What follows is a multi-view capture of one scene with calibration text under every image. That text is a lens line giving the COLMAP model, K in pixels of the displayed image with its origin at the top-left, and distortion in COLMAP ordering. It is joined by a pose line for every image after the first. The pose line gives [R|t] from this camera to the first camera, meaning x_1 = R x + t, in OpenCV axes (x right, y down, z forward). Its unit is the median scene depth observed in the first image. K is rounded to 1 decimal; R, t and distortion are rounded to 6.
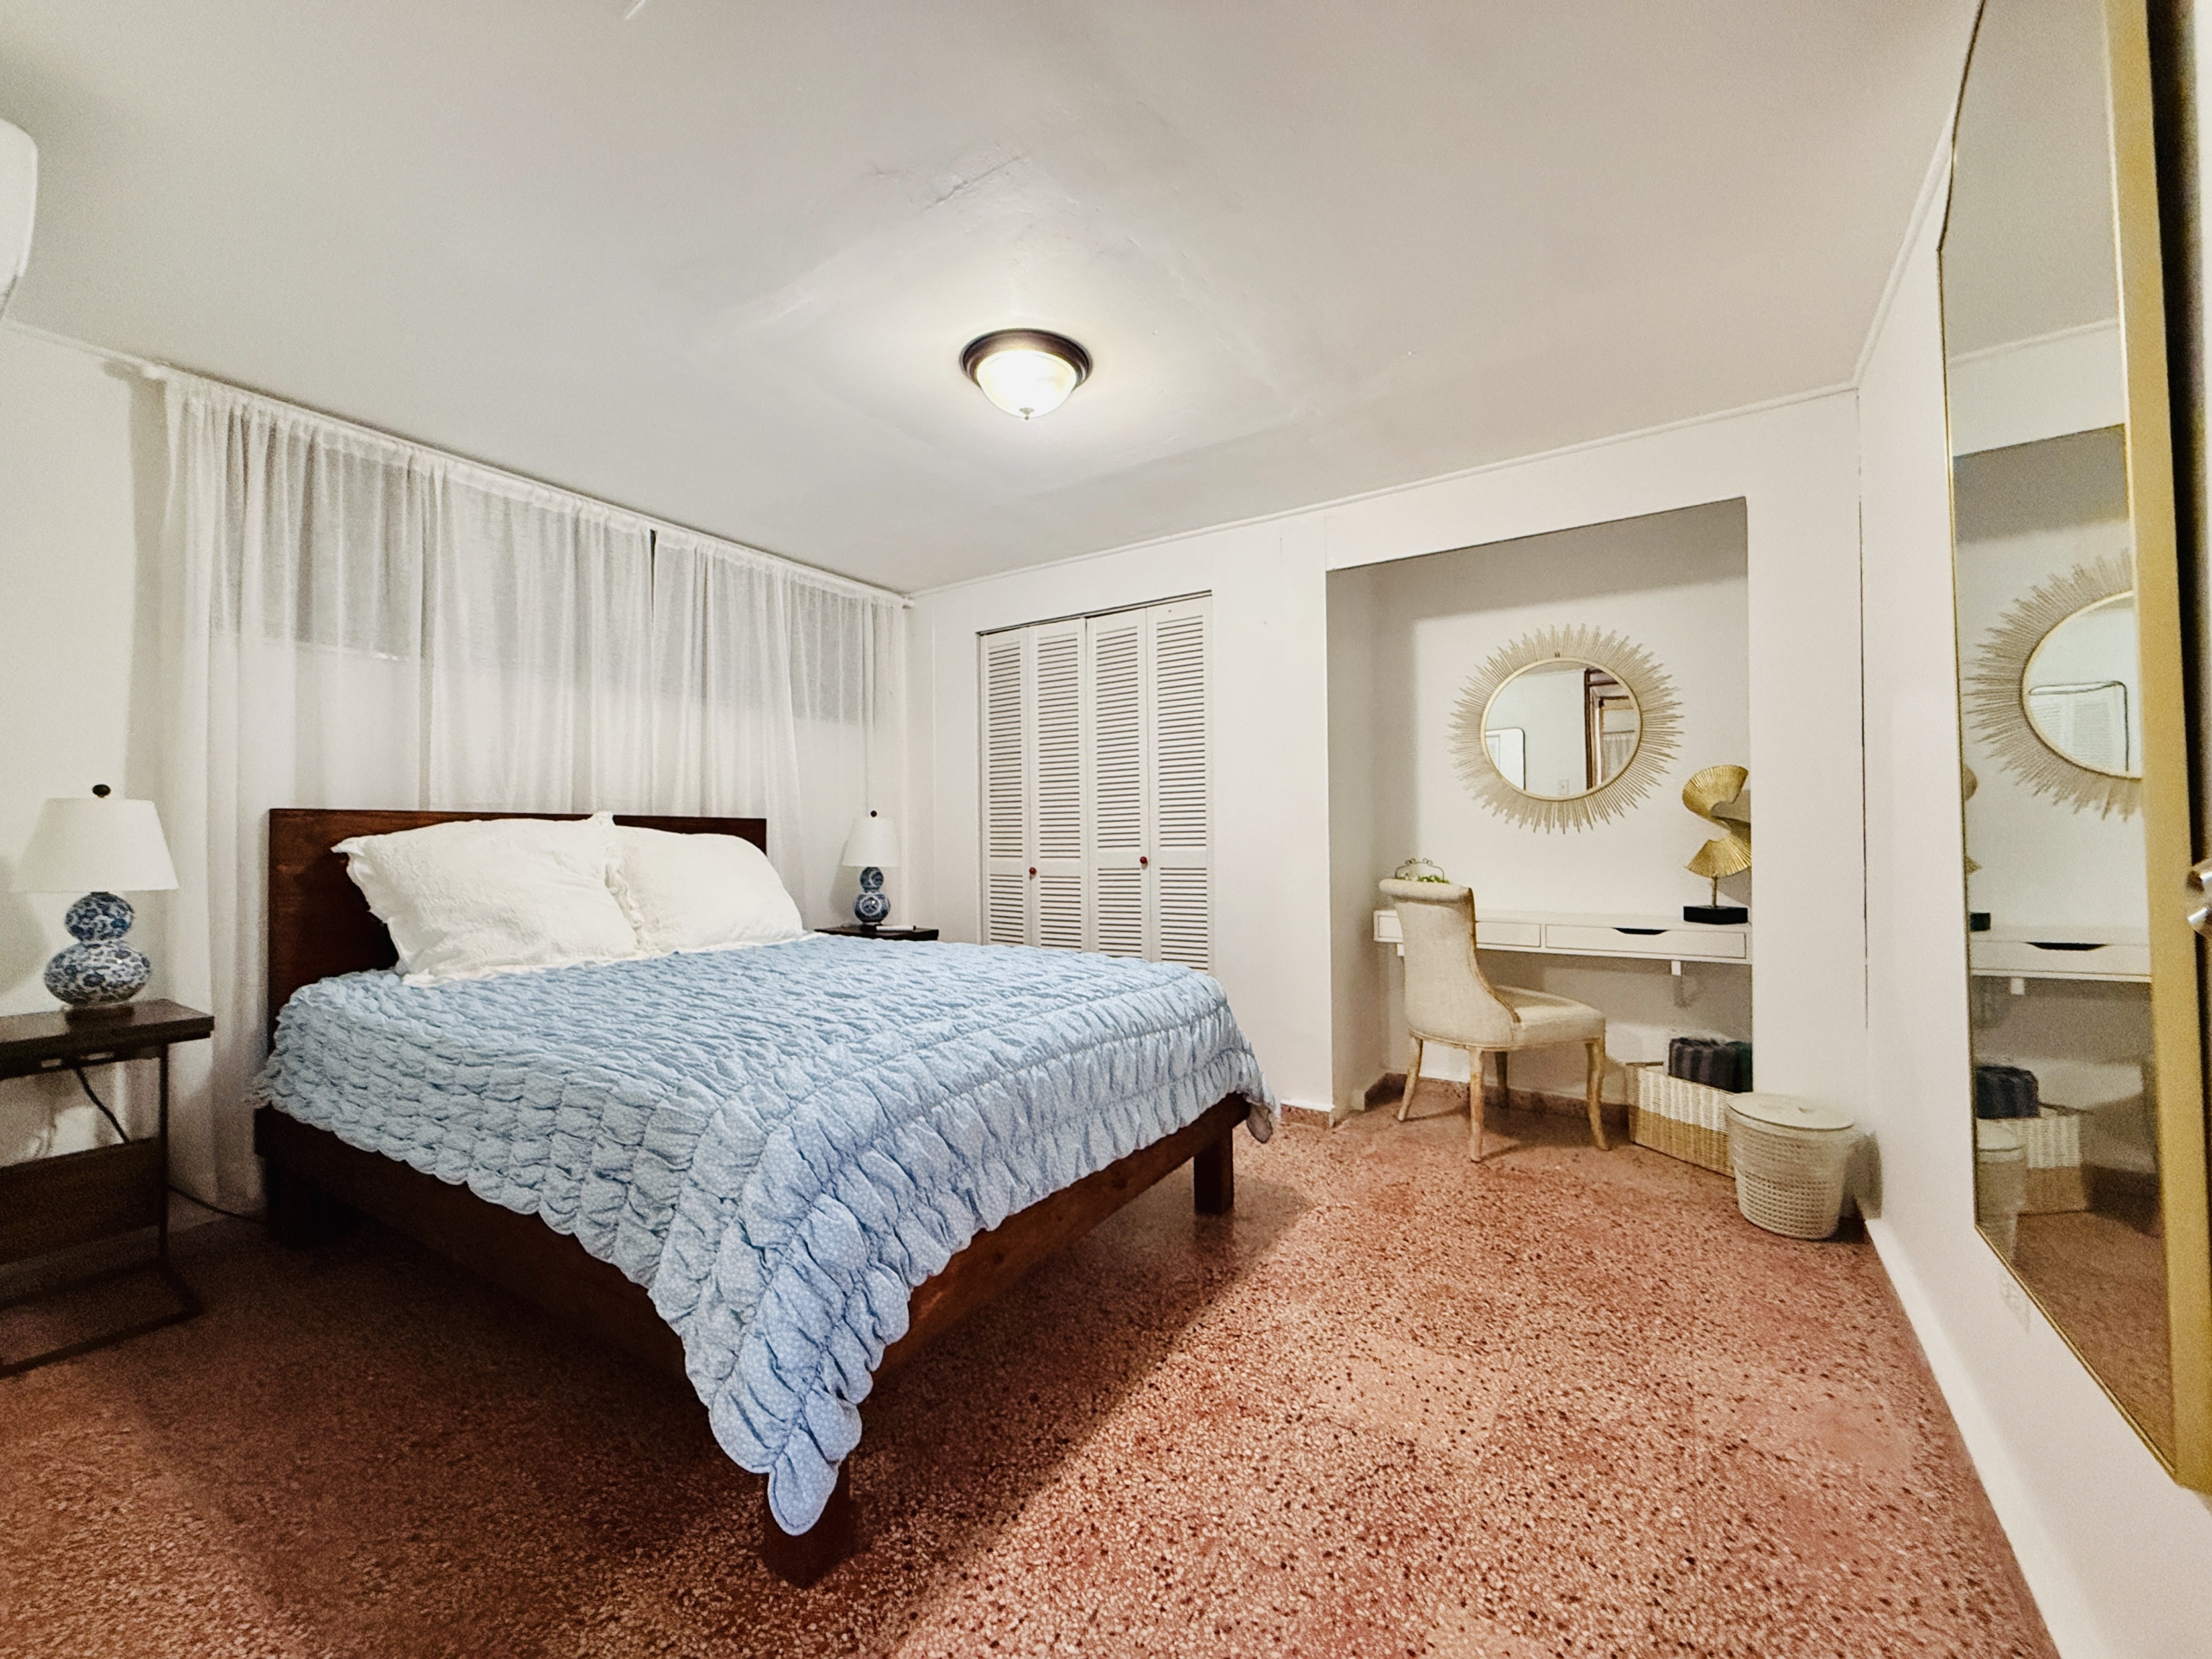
lens RADIAL K [[884.0, 0, 1106.0], [0, 884.0, 829.5], [0, 0, 1]] dist [-0.001278, -0.000078]
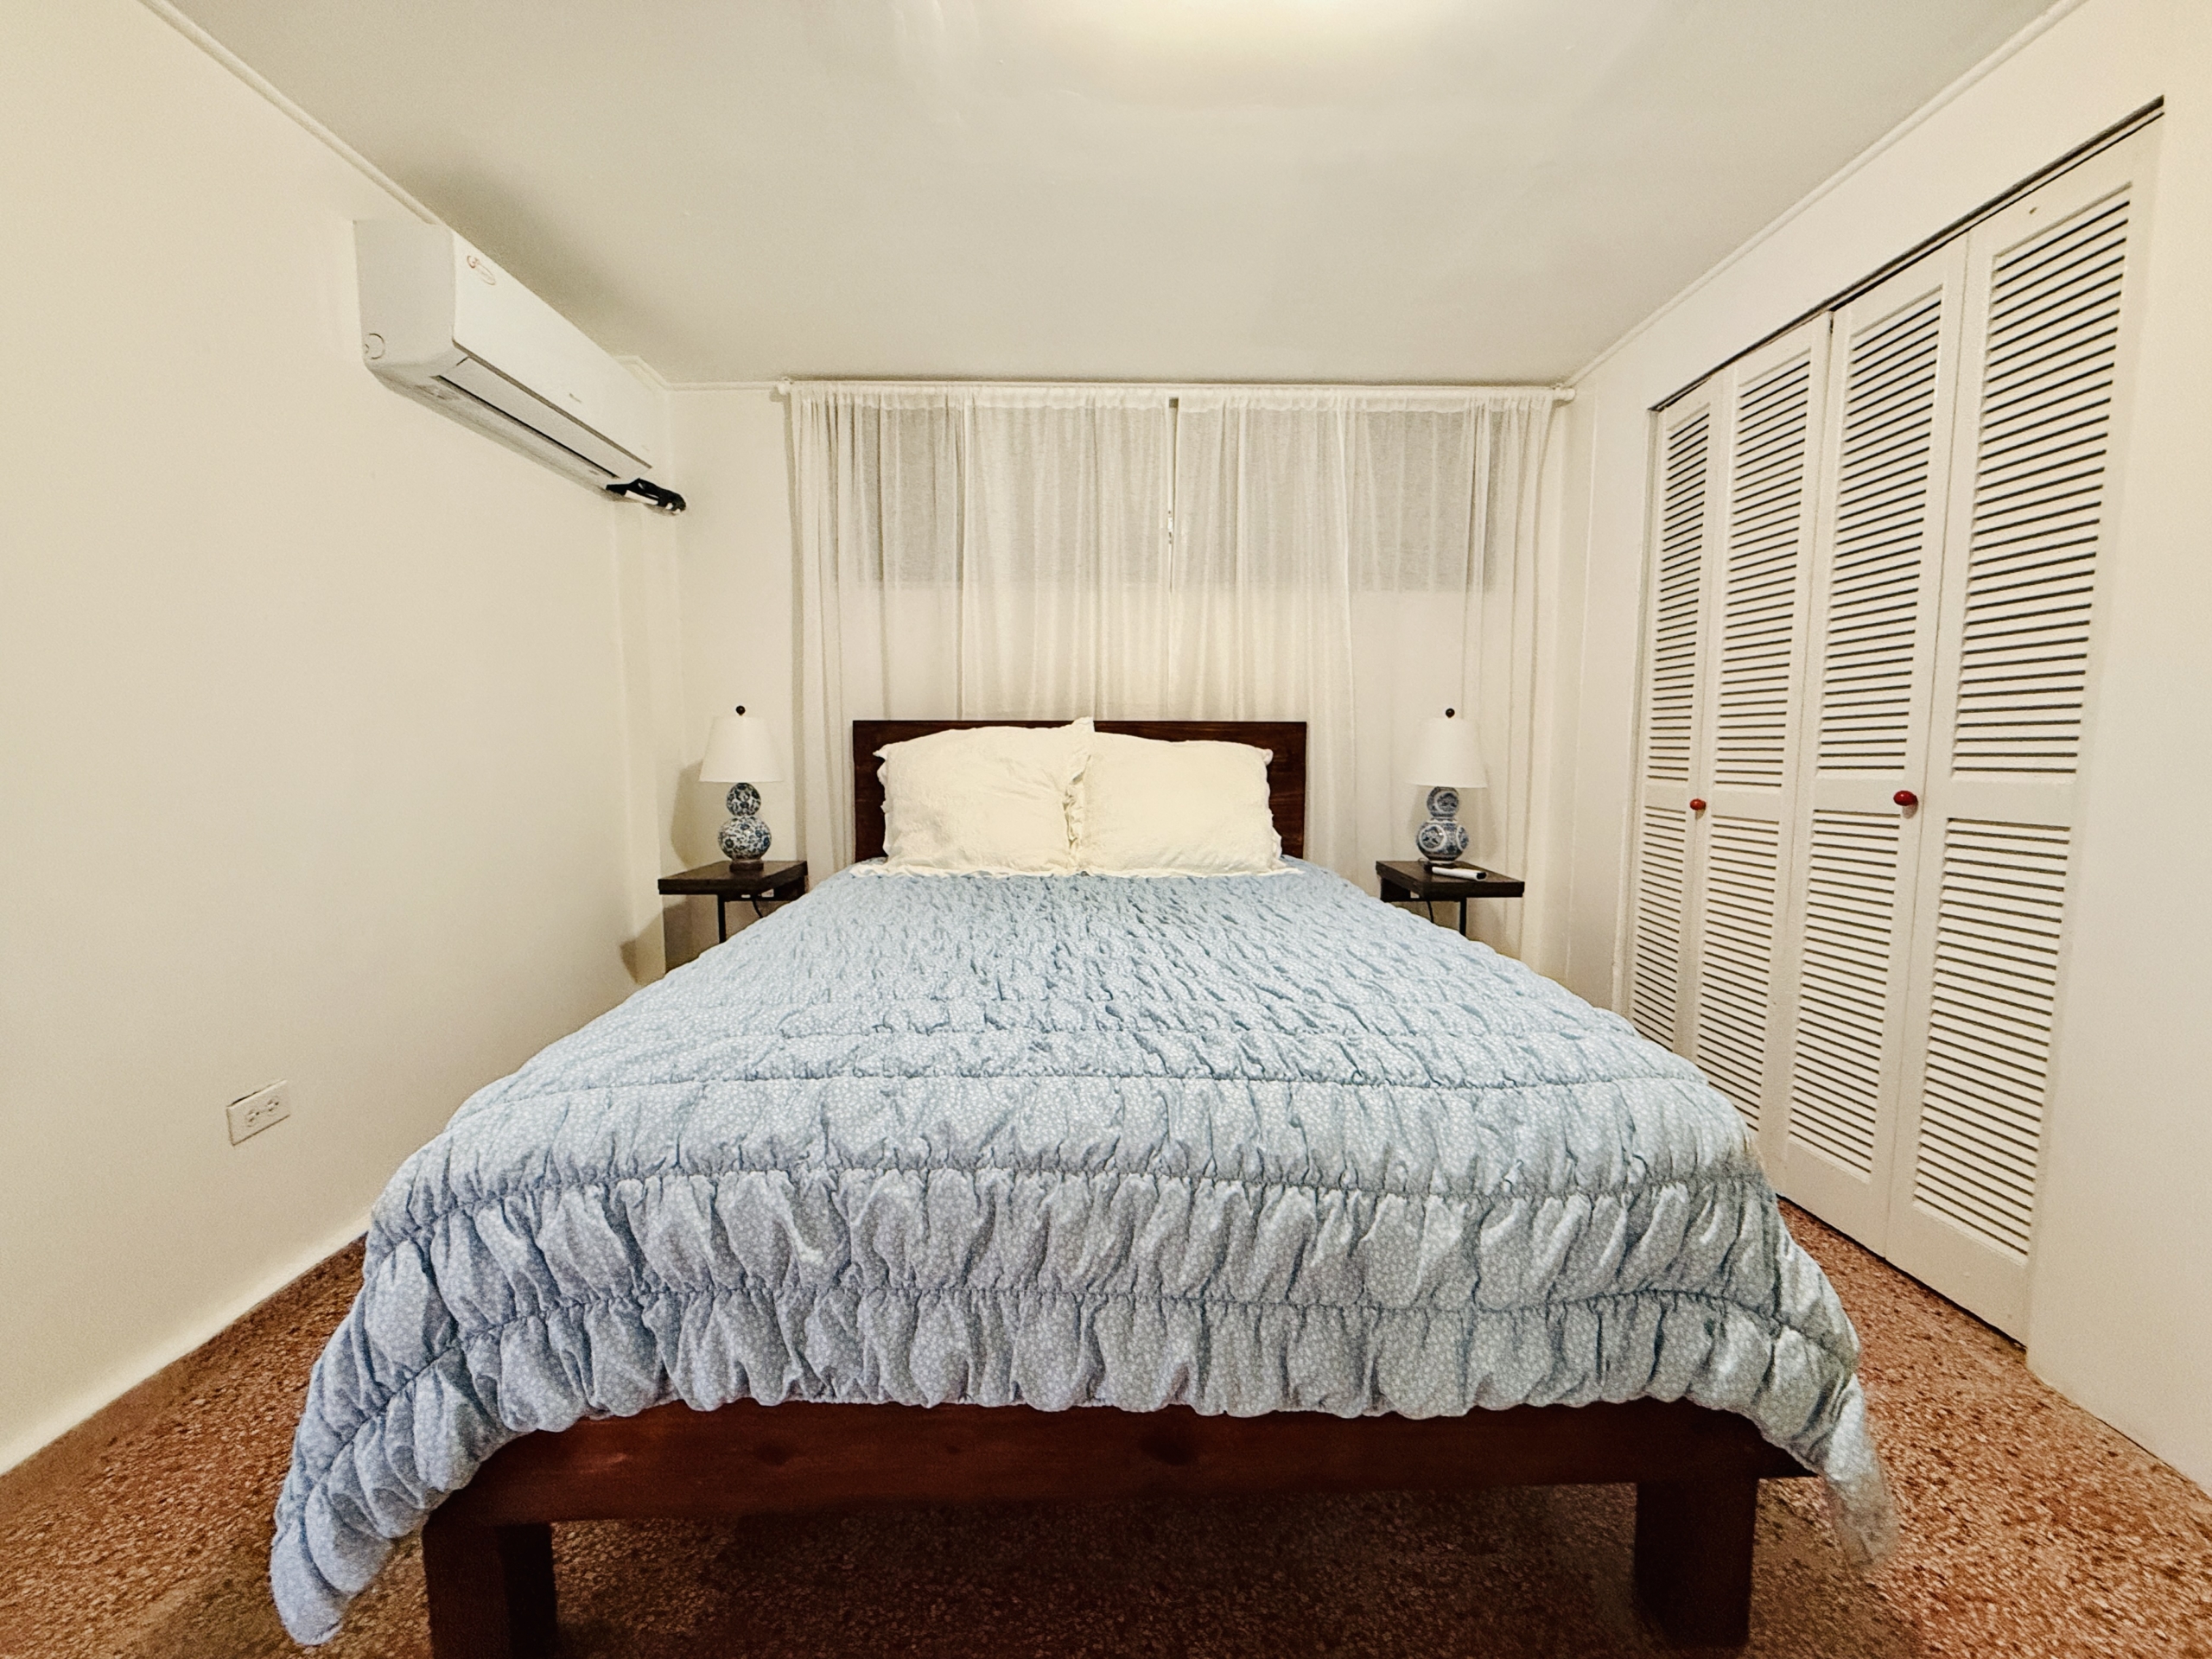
lens RADIAL K [[884.0, 0, 1106.0], [0, 884.0, 829.5], [0, 0, 1]] dist [-0.001278, -0.000078]
pose [[0.552266, 0.087829, -0.829029, 0.255170], [0.005250, 0.994049, 0.108808, -0.003647], [0.833652, -0.064443, 0.548518, 0.479975]]
